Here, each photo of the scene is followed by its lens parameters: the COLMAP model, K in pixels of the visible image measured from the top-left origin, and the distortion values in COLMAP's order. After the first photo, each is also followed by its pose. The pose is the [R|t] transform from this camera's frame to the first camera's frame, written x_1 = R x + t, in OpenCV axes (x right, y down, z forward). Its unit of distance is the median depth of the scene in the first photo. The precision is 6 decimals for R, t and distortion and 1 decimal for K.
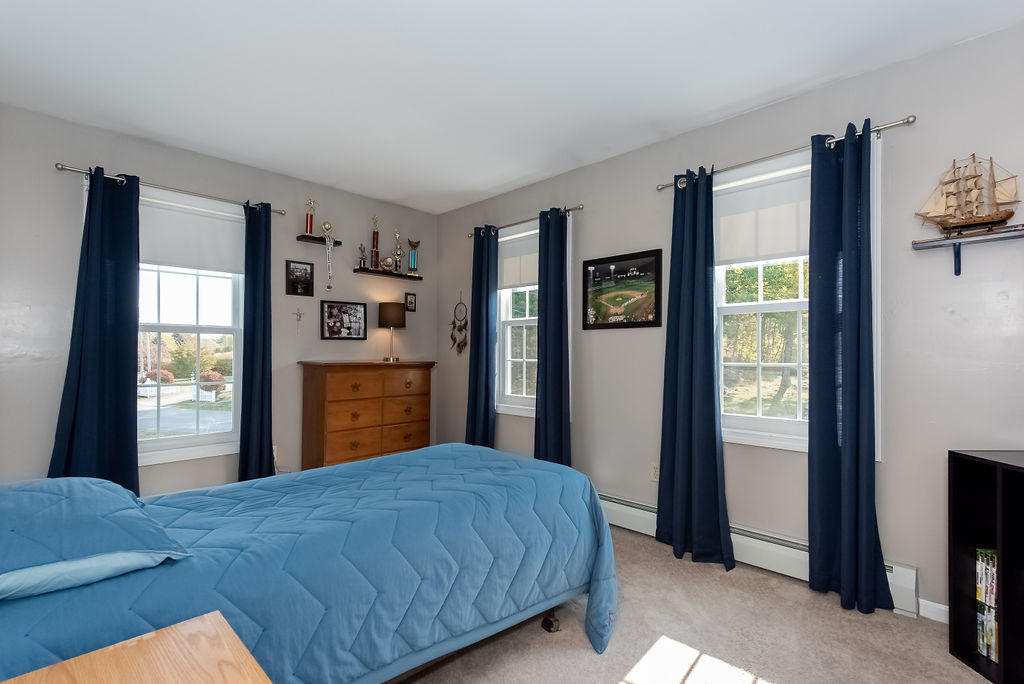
lens RADIAL K [[480.7, 0, 512.7], [0, 480.7, 356.5], [0, 0, 1]] dist [0.001913, 0.000144]
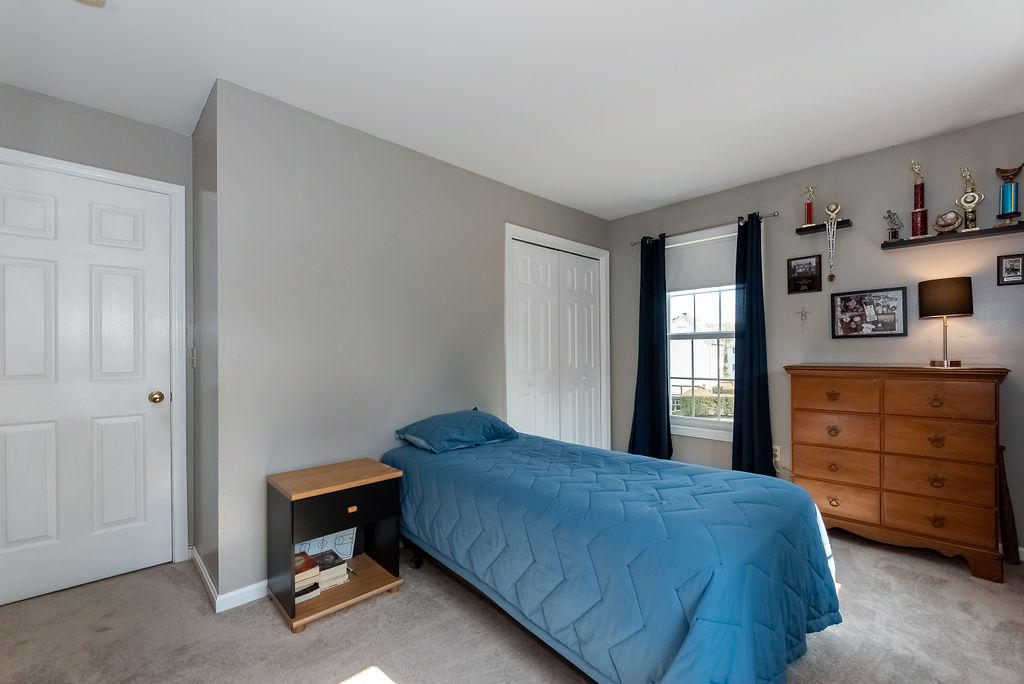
lens RADIAL K [[430.7, 0, 512.9], [0, 430.7, 349.8], [0, 0, 1]] dist [-0.001192, -0.000165]
pose [[-0.034986, -0.008135, -0.999355, 0.402073], [0.003309, 0.999960, -0.008256, -0.010480], [0.999382, -0.003596, -0.034957, 0.446399]]
